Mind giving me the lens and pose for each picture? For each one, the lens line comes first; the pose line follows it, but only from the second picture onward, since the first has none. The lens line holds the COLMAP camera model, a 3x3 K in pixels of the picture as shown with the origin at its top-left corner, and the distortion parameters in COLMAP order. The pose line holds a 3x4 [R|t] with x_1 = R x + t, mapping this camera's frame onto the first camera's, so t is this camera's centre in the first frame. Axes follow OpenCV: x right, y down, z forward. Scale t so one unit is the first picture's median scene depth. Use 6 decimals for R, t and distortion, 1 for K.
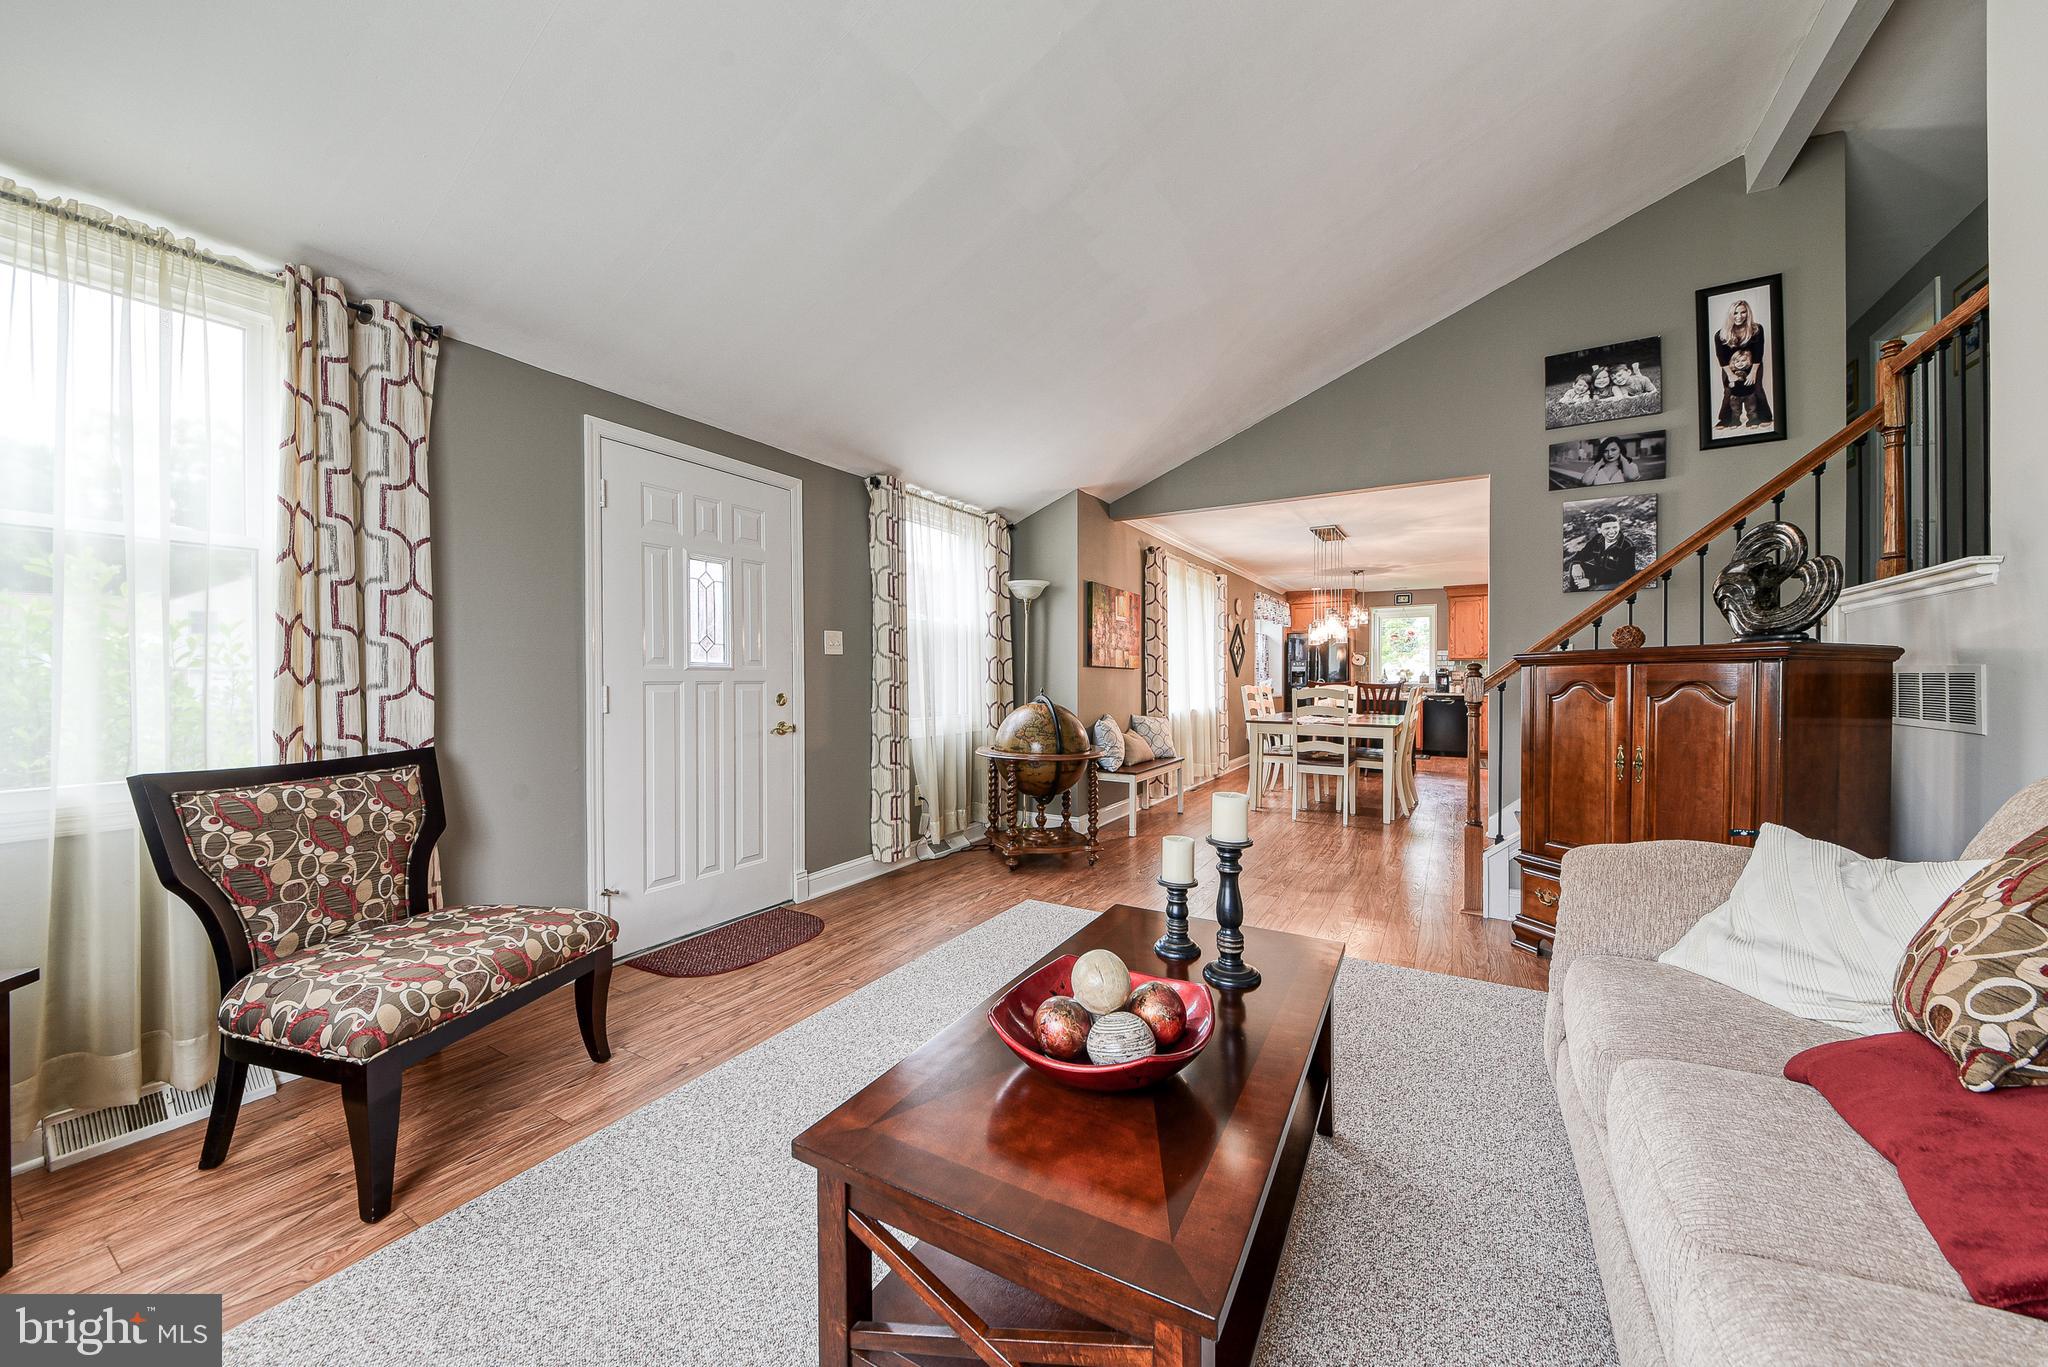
lens RADIAL K [[748.6, 0, 1024.0], [0, 748.6, 683.5], [0, 0, 1]] dist [0.000085, -0.000014]
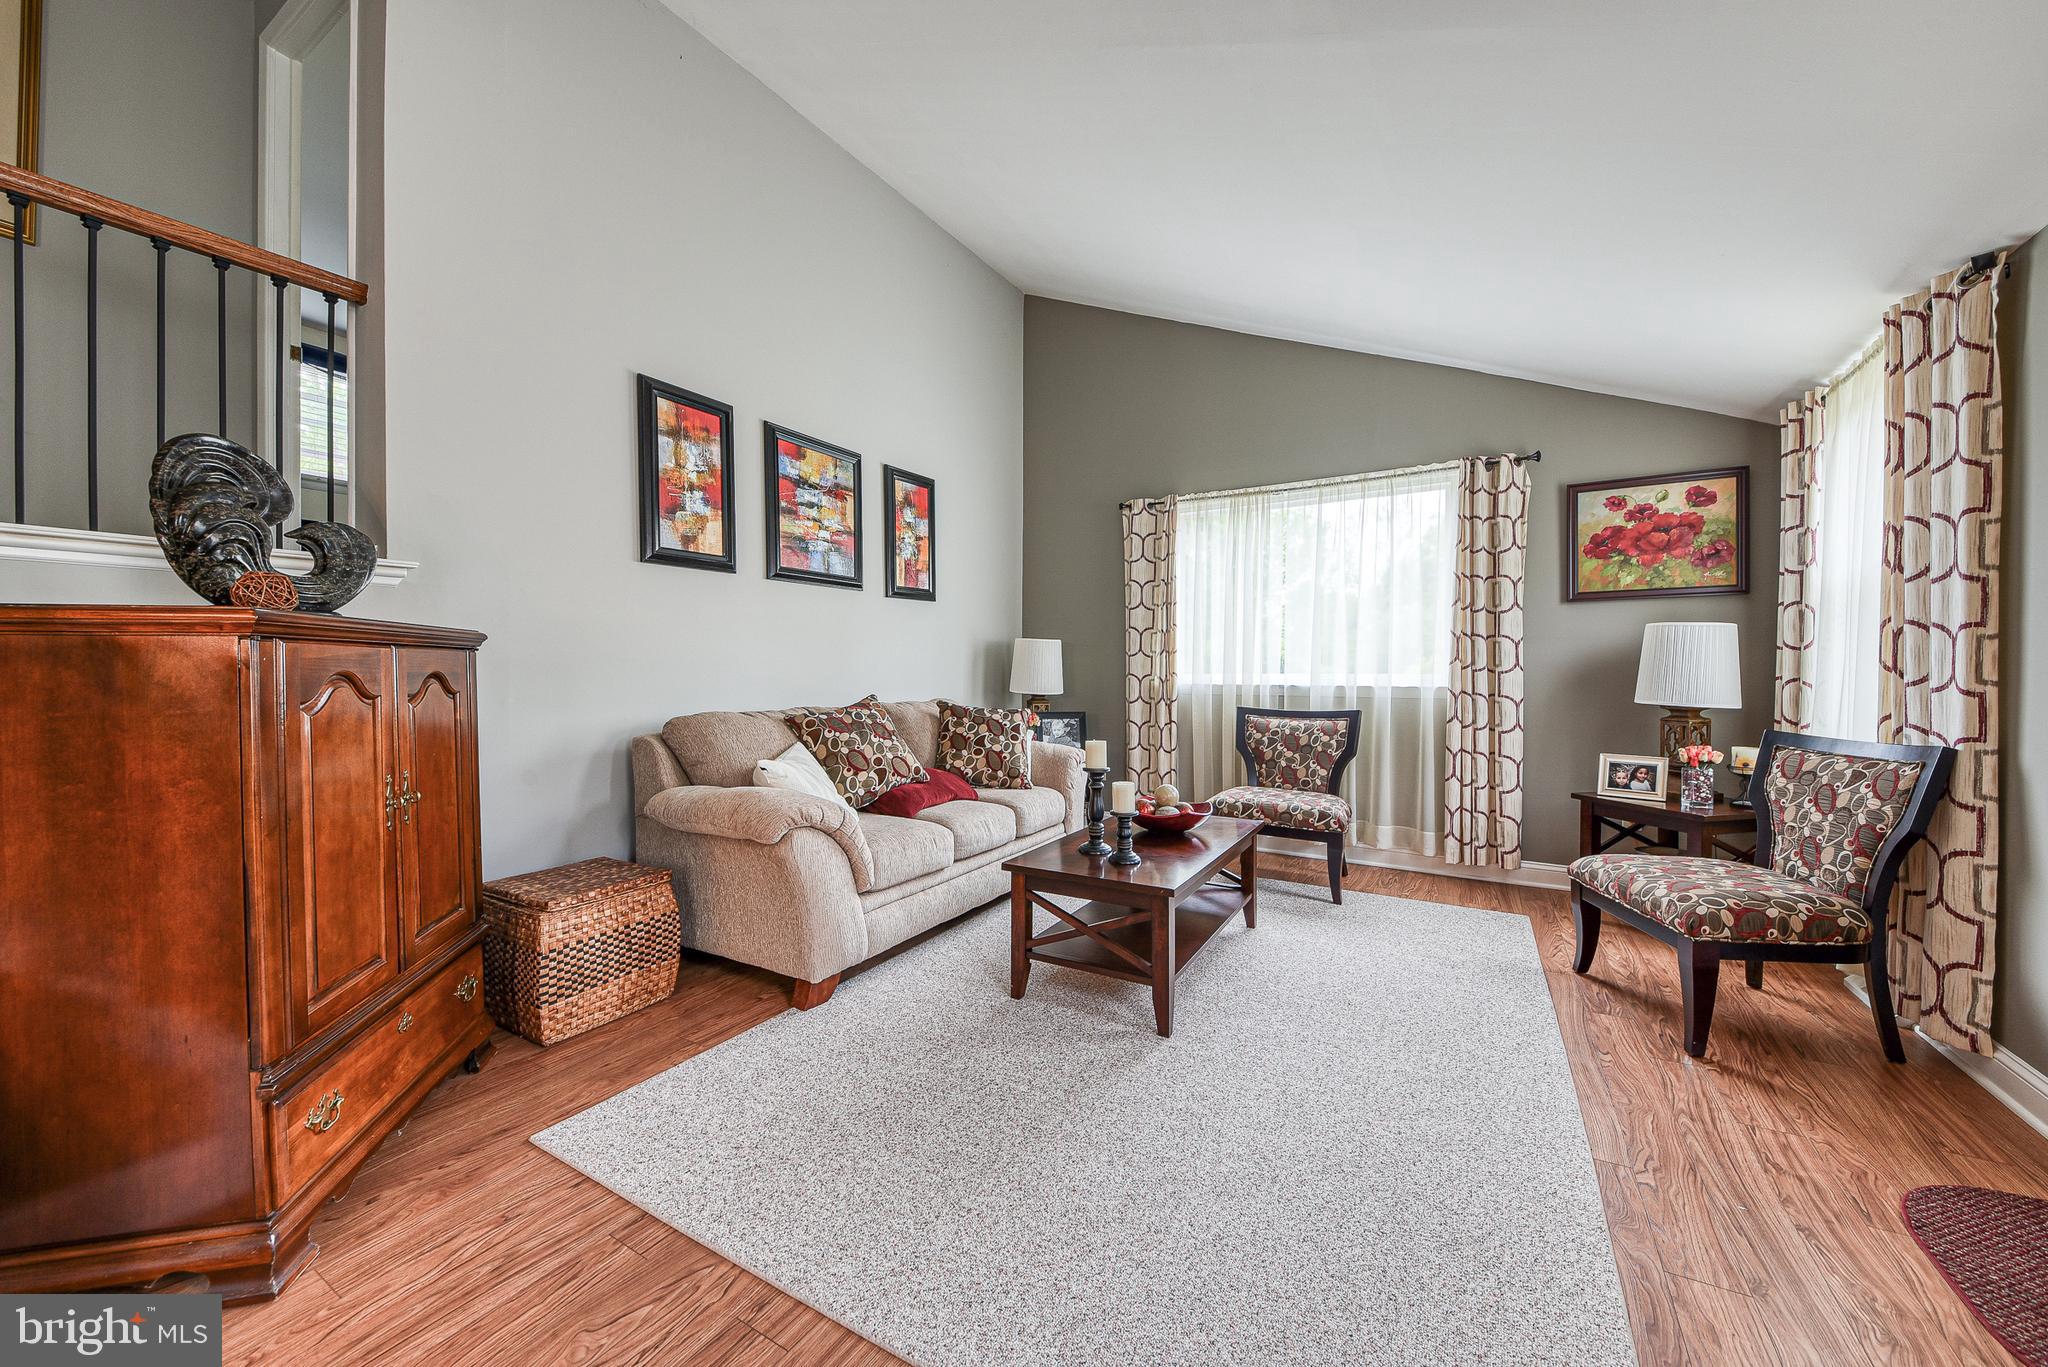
lens RADIAL K [[745.9, 0, 1024.8], [0, 745.9, 673.5], [0, 0, 1]] dist [0.046767, -0.020291]
pose [[-0.999917, 0.000995, 0.012865, 0.226544], [0.001080, 0.999978, 0.006581, -0.007342], [-0.012858, 0.006594, -0.999896, 1.474750]]
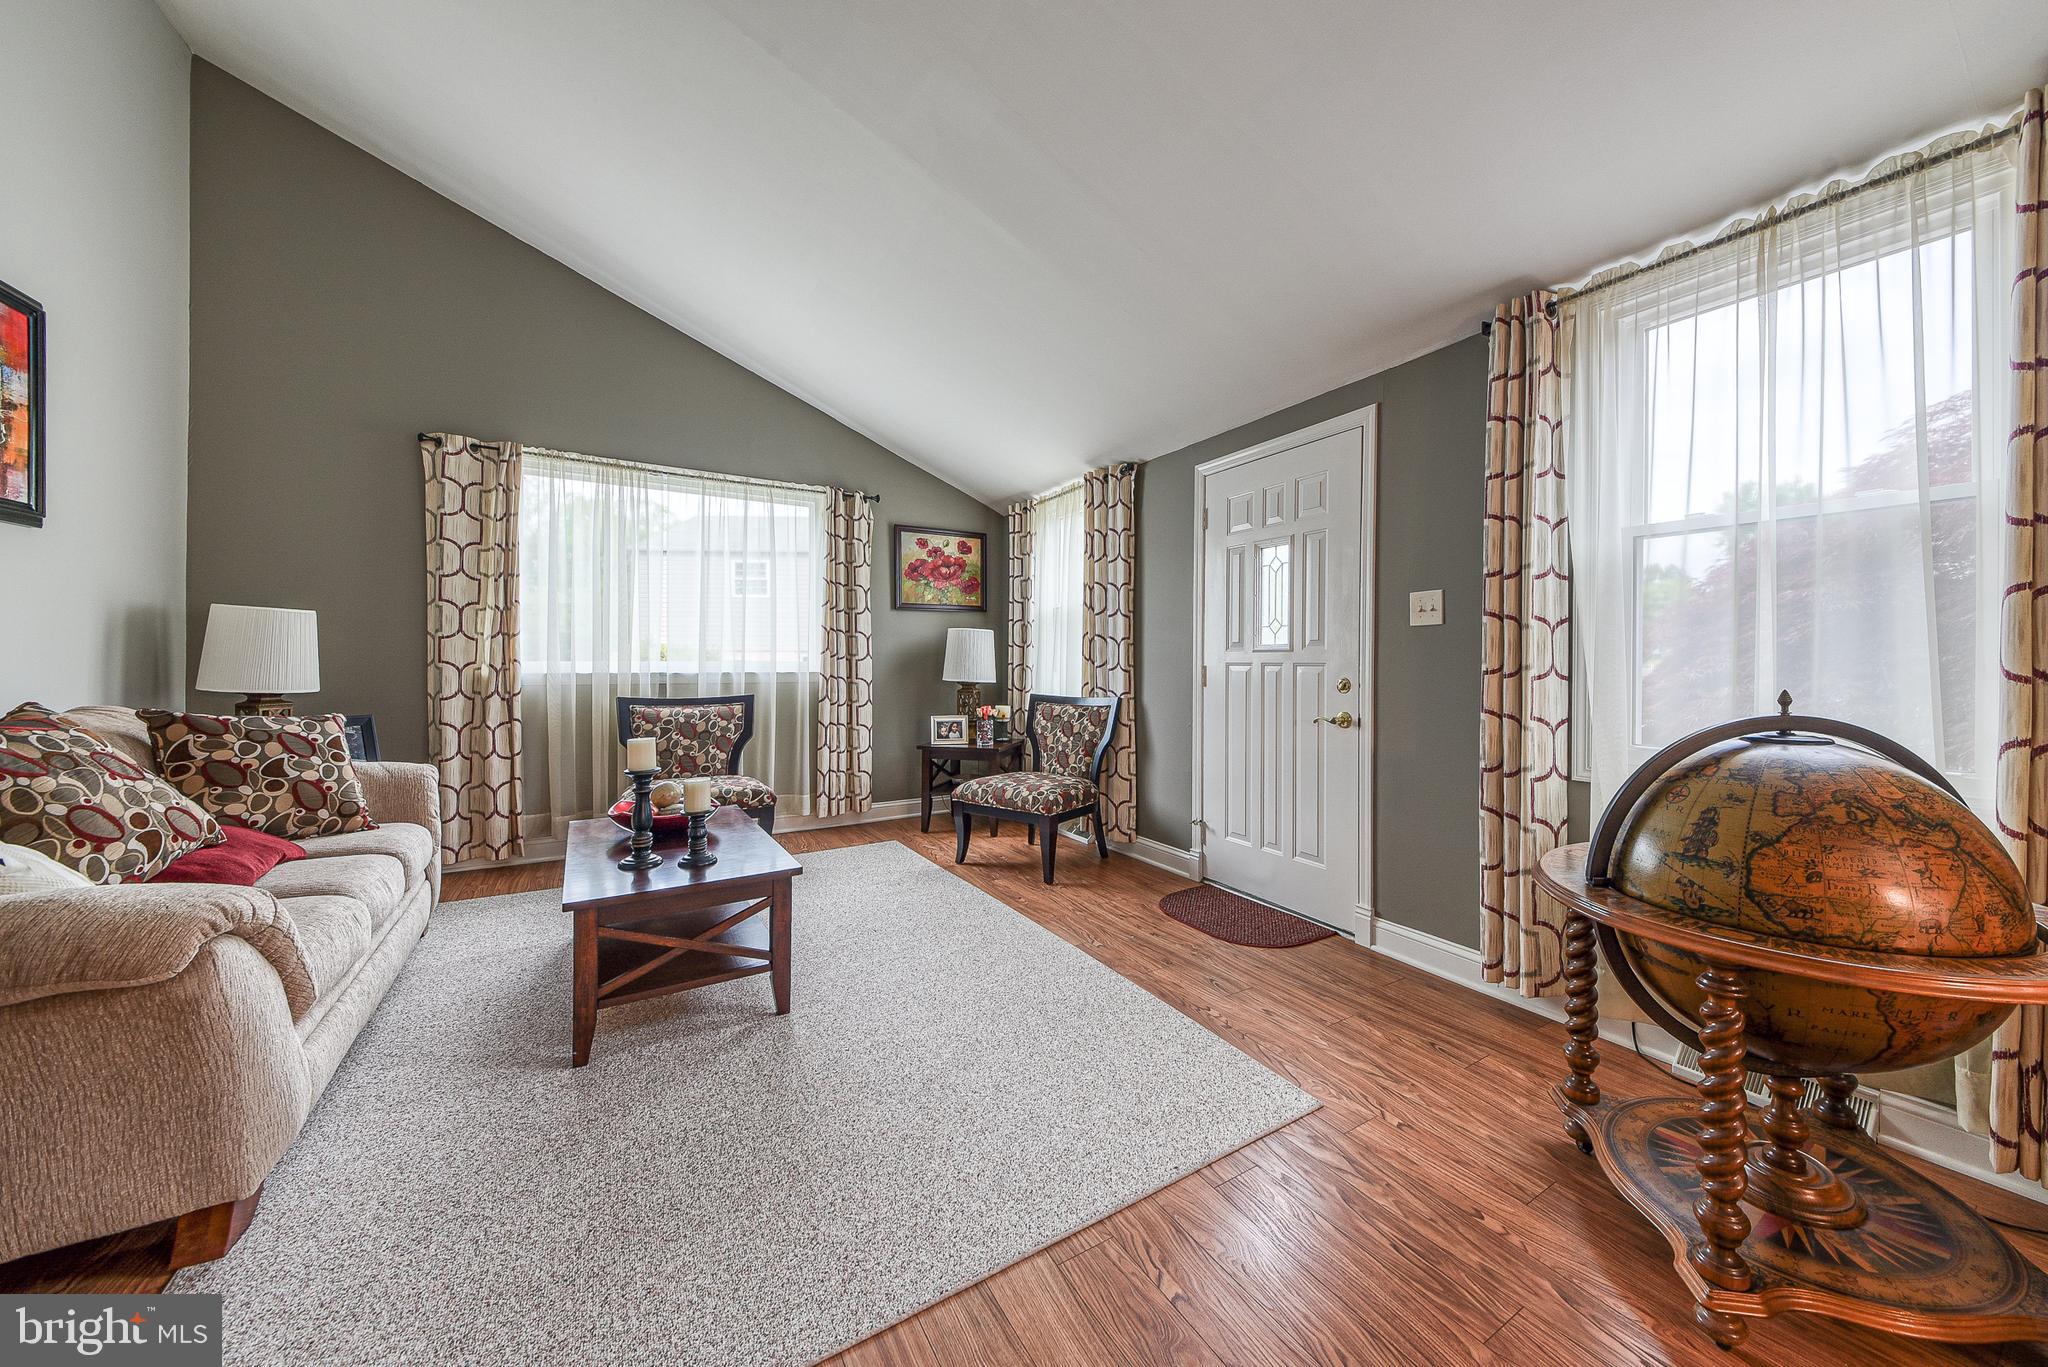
lens RADIAL K [[723.9, 0, 1078.2], [0, 723.9, 652.0], [0, 0, 1]] dist [0.031915, -0.011745]
pose [[-0.466205, -0.009703, -0.884624, 0.637014], [-0.006461, 0.999951, -0.007564, -0.008609], [0.884653, 0.002189, -0.466244, 1.334196]]
